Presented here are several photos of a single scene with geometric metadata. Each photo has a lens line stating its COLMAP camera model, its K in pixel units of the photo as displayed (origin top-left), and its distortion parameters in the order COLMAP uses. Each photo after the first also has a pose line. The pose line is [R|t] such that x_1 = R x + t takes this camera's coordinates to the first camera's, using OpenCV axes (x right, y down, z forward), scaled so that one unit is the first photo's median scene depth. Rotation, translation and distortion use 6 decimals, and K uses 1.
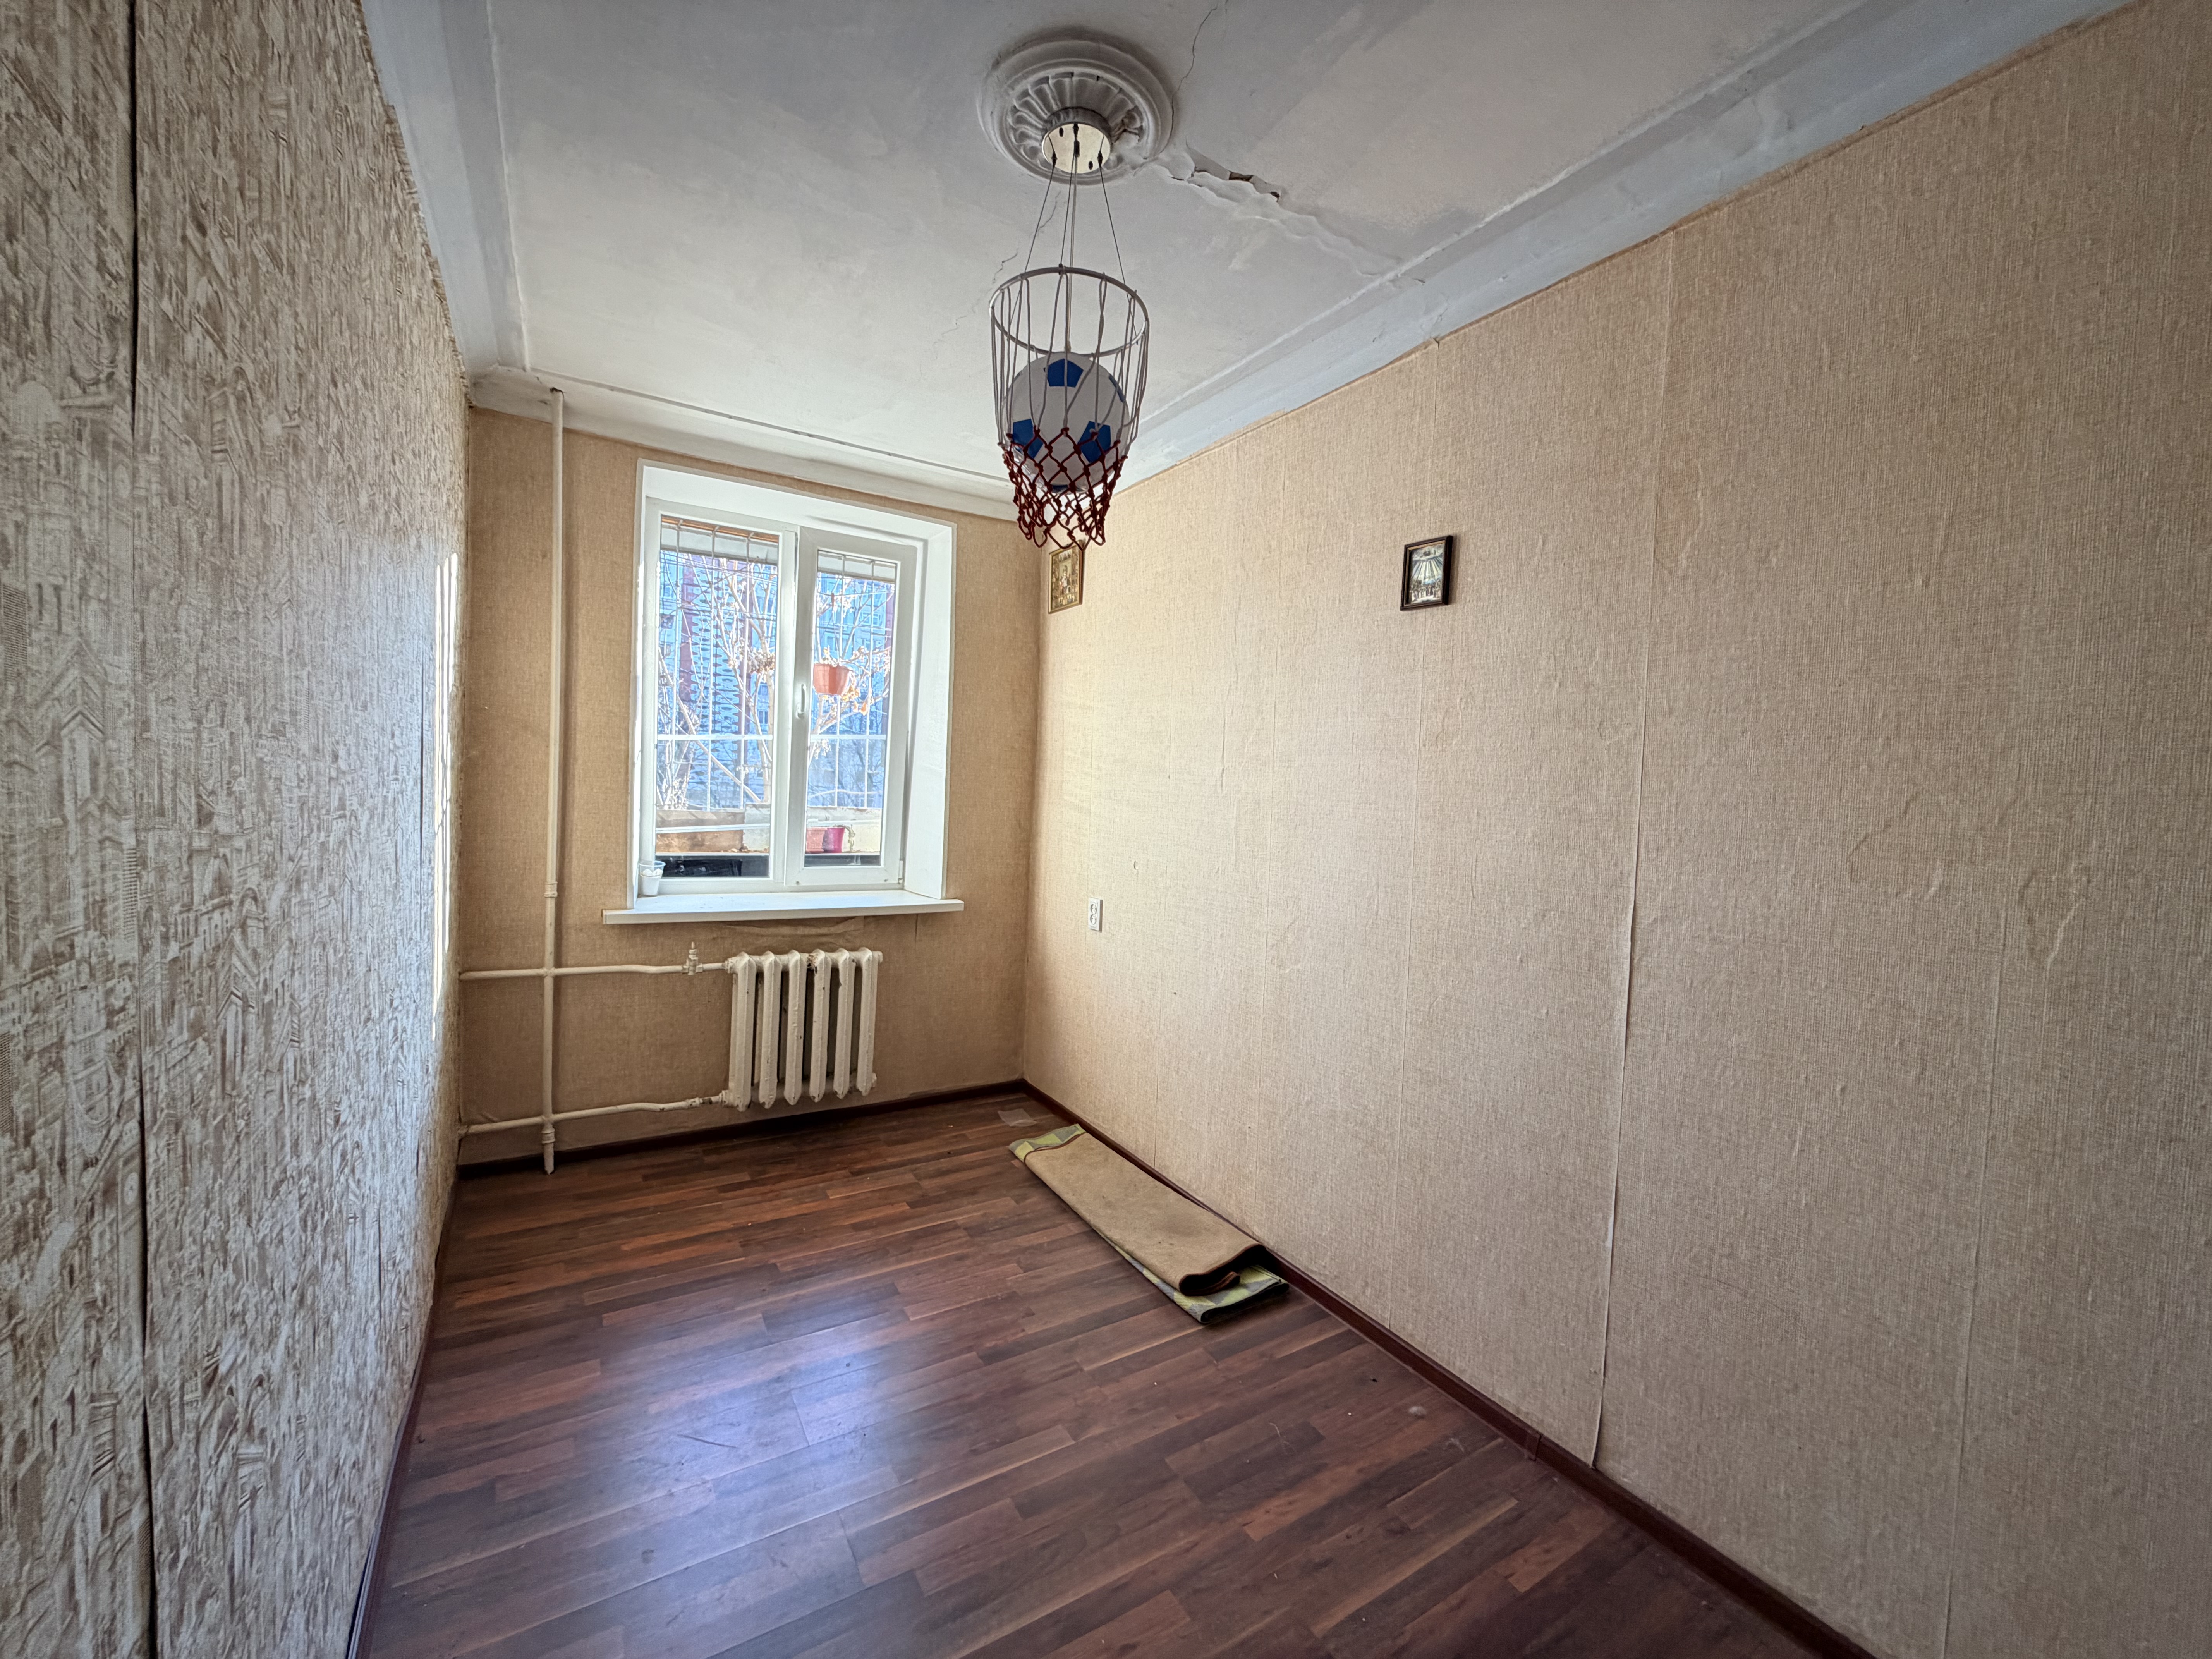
lens RADIAL K [[873.6, 0, 1098.3], [0, 873.6, 829.1], [0, 0, 1]] dist [0.000618, -0.000004]
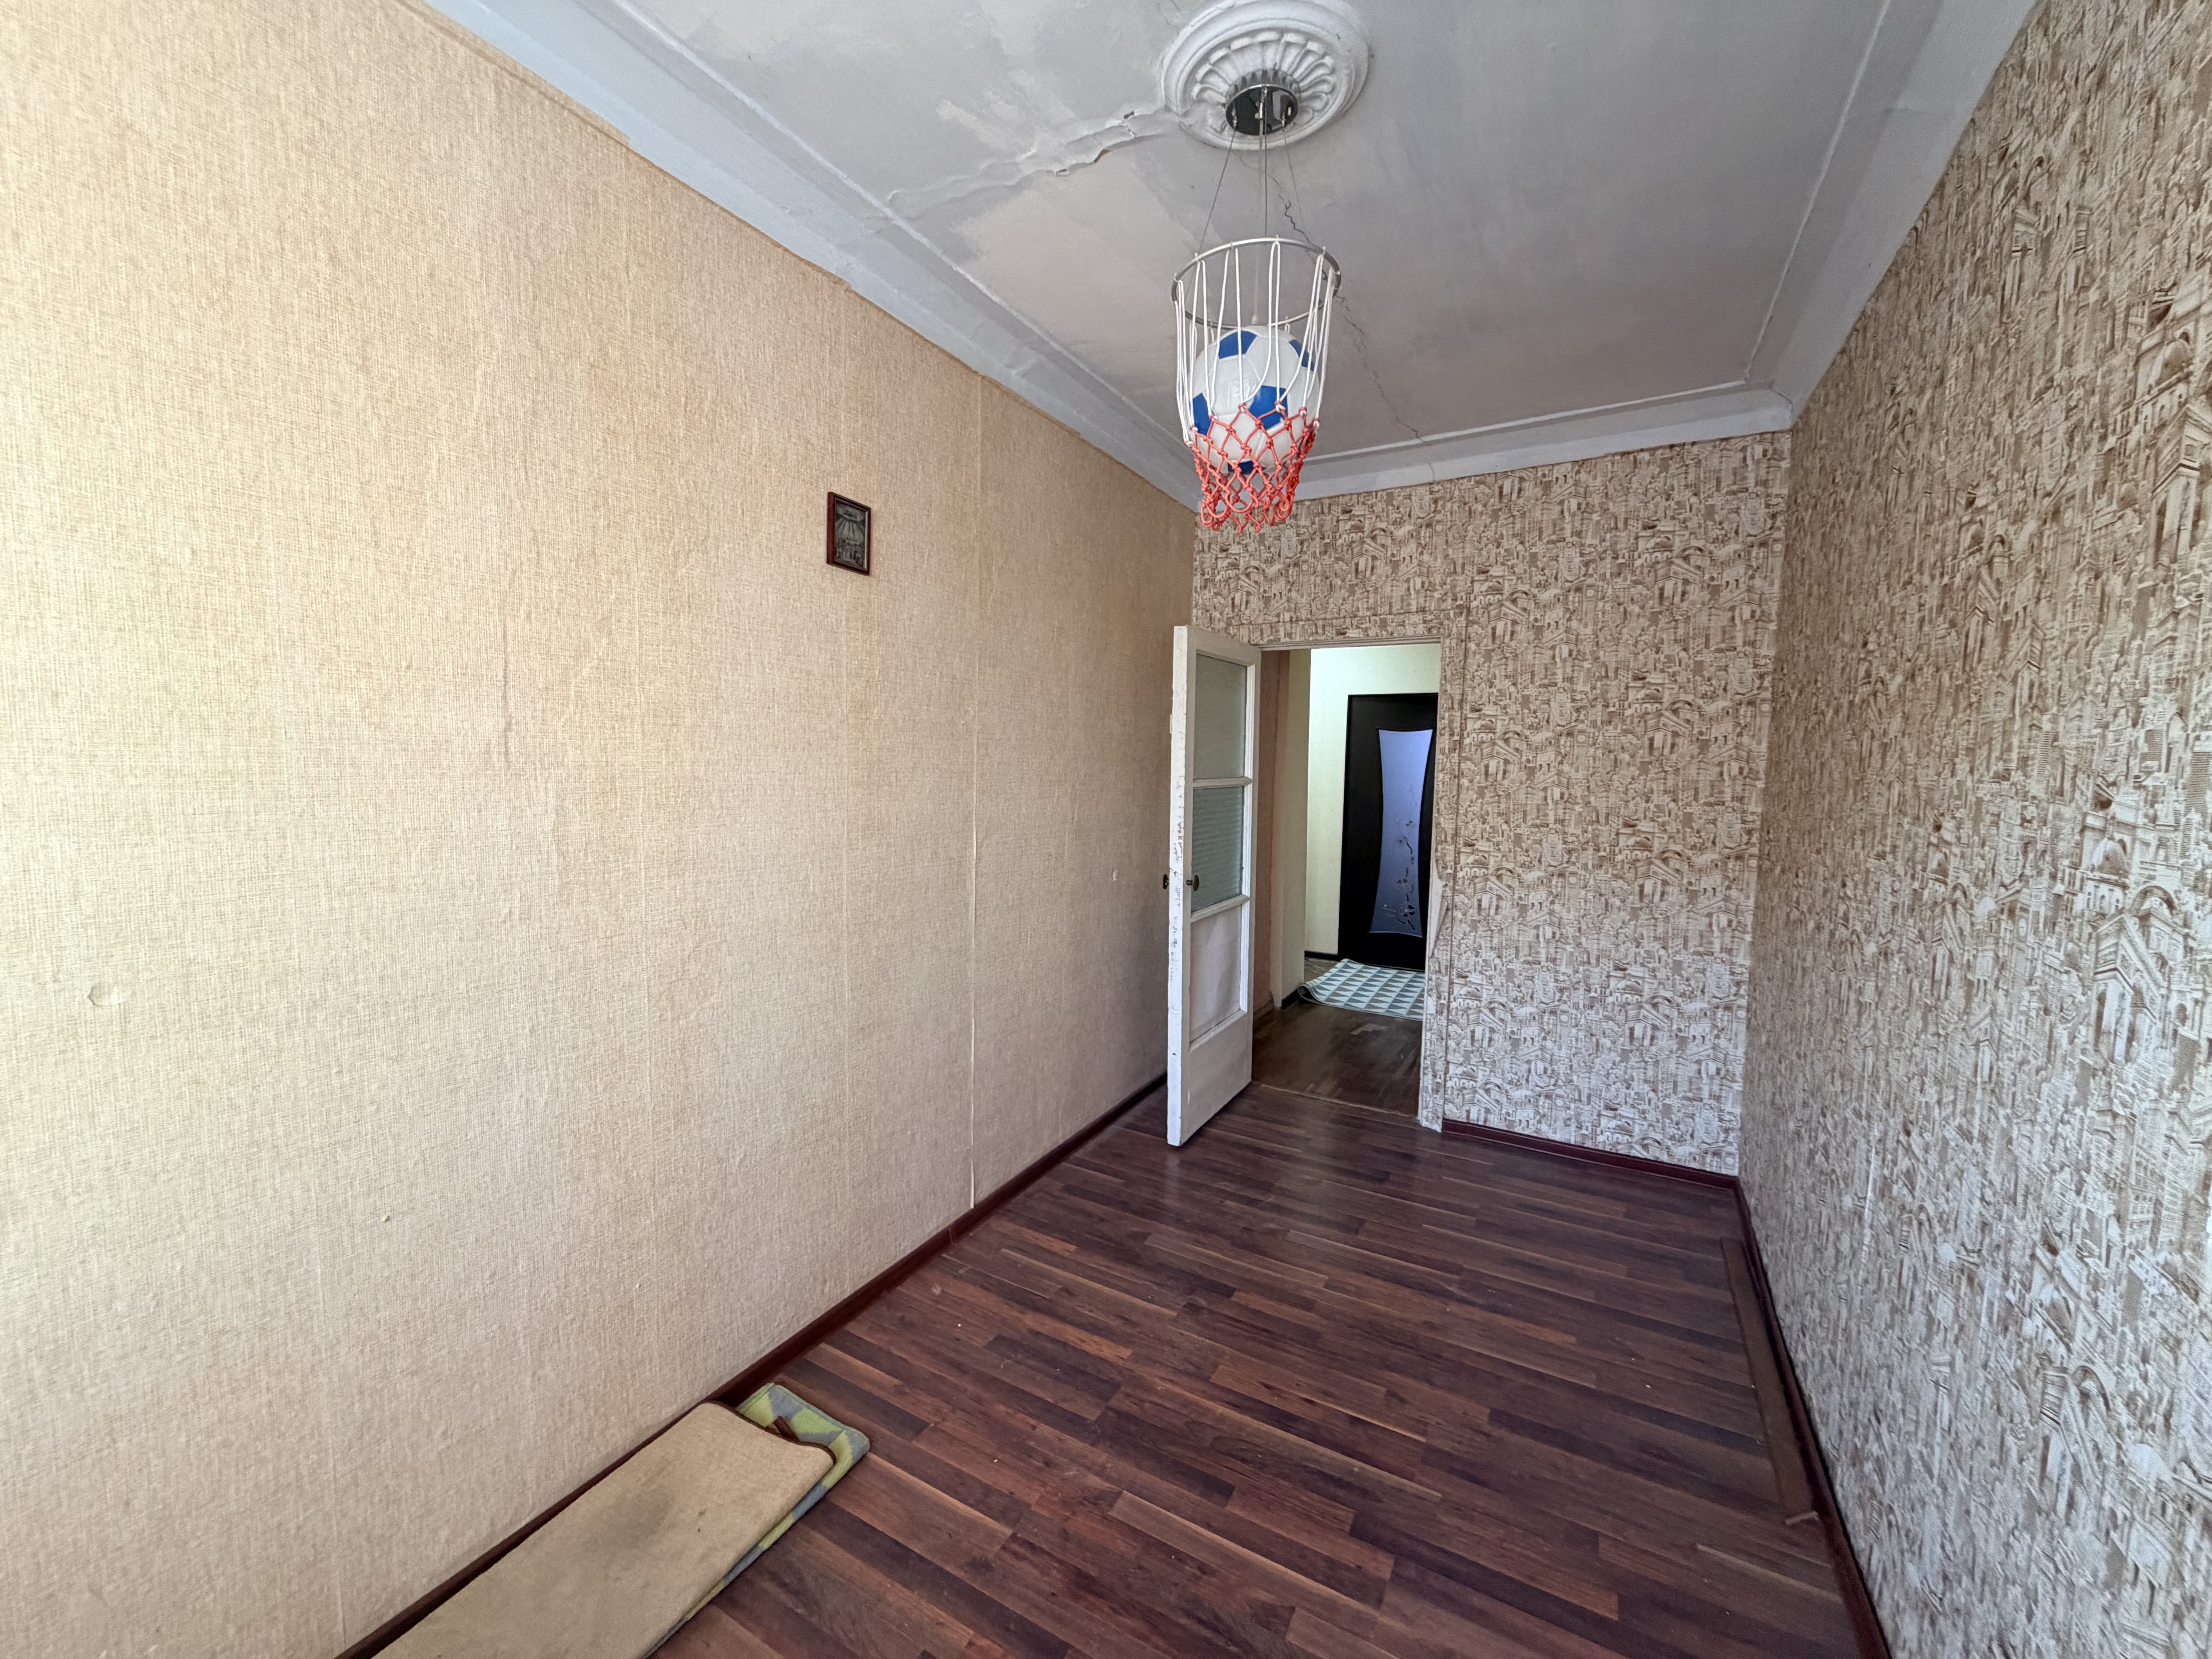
lens RADIAL K [[873.6, 0, 1098.3], [0, 873.6, 829.1], [0, 0, 1]] dist [0.000618, -0.000004]
pose [[-0.480204, -0.117421, 0.869262, -0.762670], [0.005977, 0.990538, 0.137105, -0.117270], [-0.877137, 0.071034, -0.474958, 1.473569]]
